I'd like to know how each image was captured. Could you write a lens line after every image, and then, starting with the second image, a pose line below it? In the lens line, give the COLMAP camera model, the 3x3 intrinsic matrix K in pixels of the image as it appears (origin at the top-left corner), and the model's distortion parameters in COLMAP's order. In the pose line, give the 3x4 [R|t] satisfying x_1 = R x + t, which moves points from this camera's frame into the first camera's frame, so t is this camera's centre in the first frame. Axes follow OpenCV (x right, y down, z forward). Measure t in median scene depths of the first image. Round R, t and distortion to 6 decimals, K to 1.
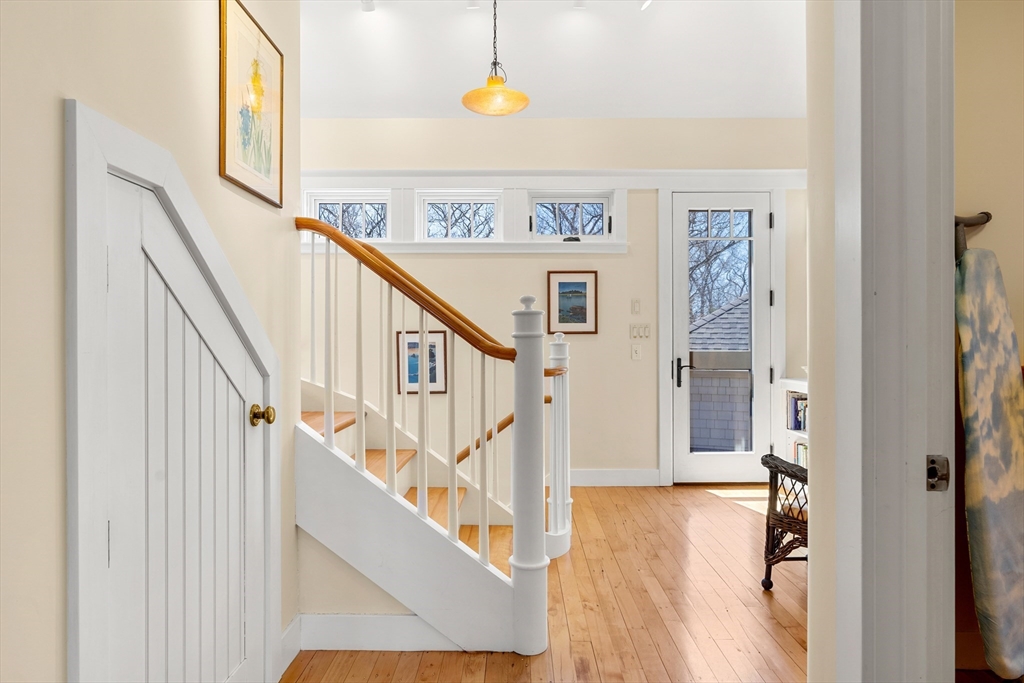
lens RADIAL K [[640.6, 0, 508.6], [0, 640.6, 341.8], [0, 0, 1]] dist [-0.003874, 0.000109]
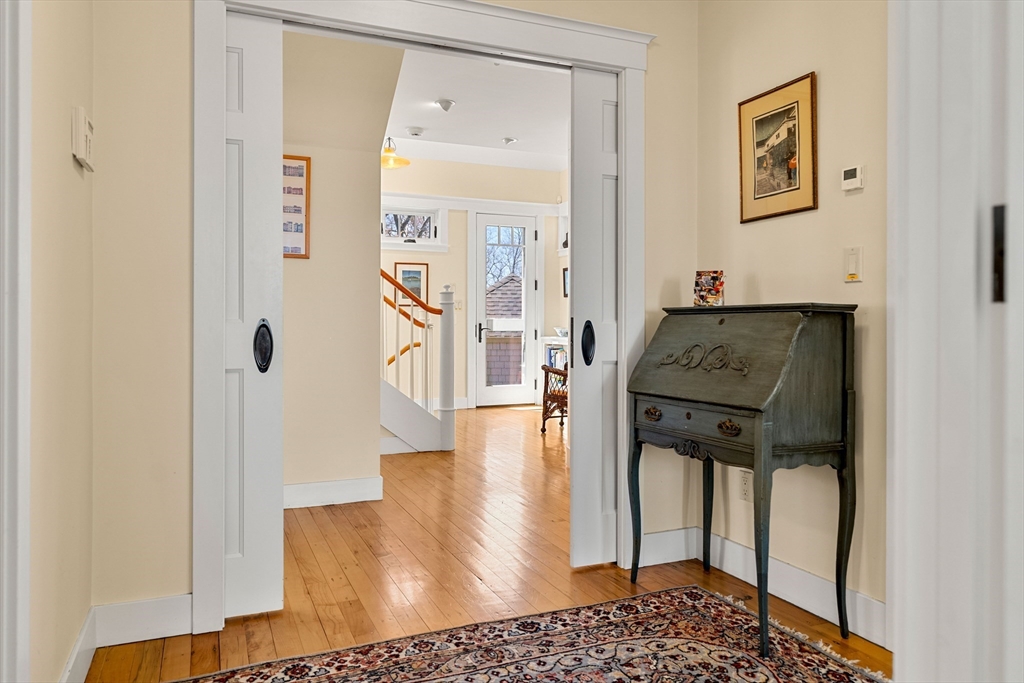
lens RADIAL K [[728.7, 0, 512.5], [0, 728.7, 335.0], [0, 0, 1]] dist [0.000877, 0.000759]
pose [[0.923147, -0.002498, 0.384438, -0.325796], [-0.003475, 0.999884, 0.014841, 0.027627], [-0.384431, -0.015036, 0.923031, -0.618495]]
